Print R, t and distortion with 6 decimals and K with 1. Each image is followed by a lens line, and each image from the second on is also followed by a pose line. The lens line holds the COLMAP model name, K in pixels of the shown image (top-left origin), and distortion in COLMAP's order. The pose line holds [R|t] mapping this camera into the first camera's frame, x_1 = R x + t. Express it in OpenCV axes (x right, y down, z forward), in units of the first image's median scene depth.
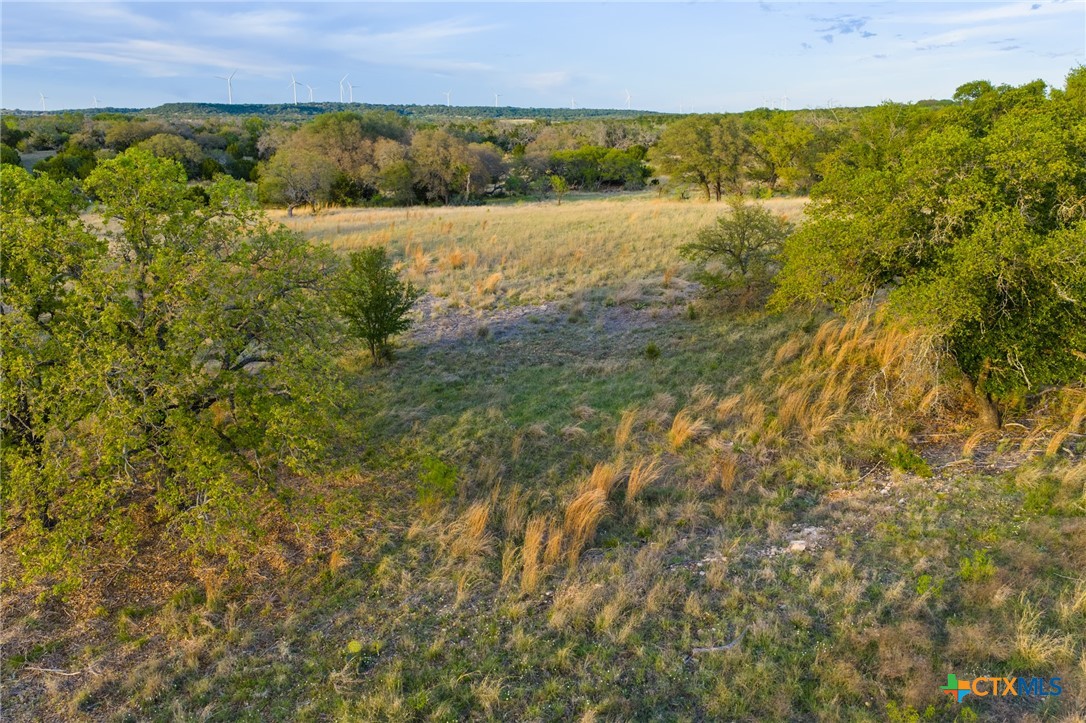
lens RADIAL K [[863.1, 0, 515.3], [0, 863.1, 335.8], [0, 0, 1]] dist [0.011506, -0.026680]
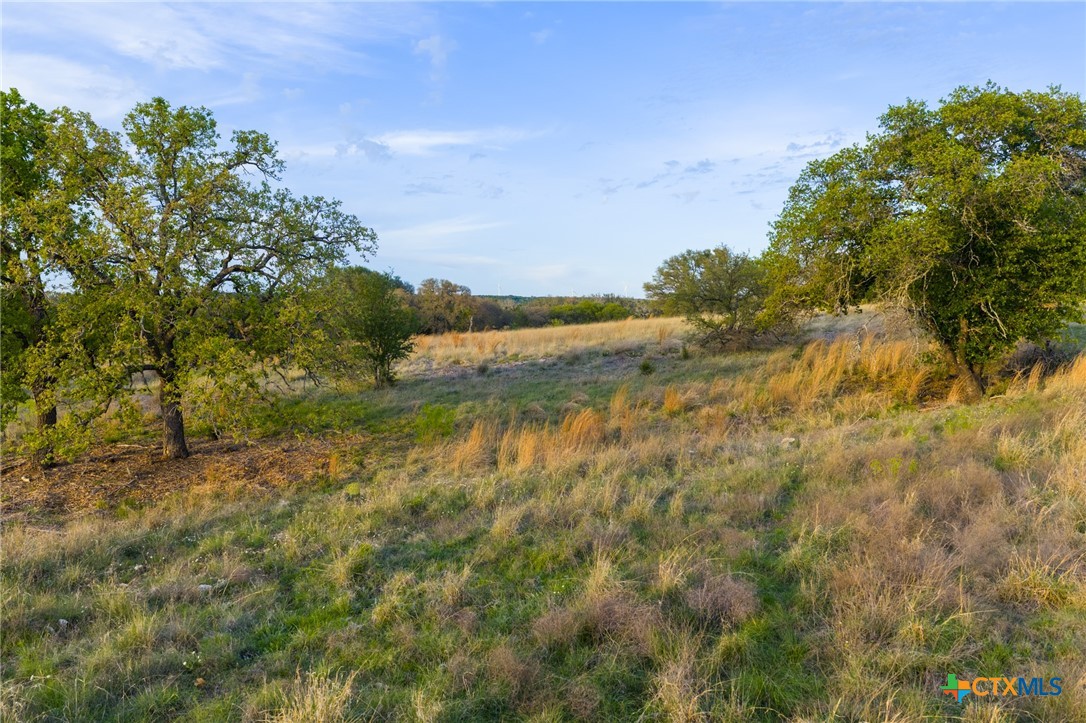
lens RADIAL K [[863.1, 0, 514.8], [0, 863.1, 379.2], [0, 0, 1]] dist [0.011506, -0.026680]
pose [[0.999992, 0.002160, -0.003440, 0.004336], [-0.002773, 0.981859, -0.189593, 0.215388], [0.002968, 0.189601, 0.981857, -0.011172]]
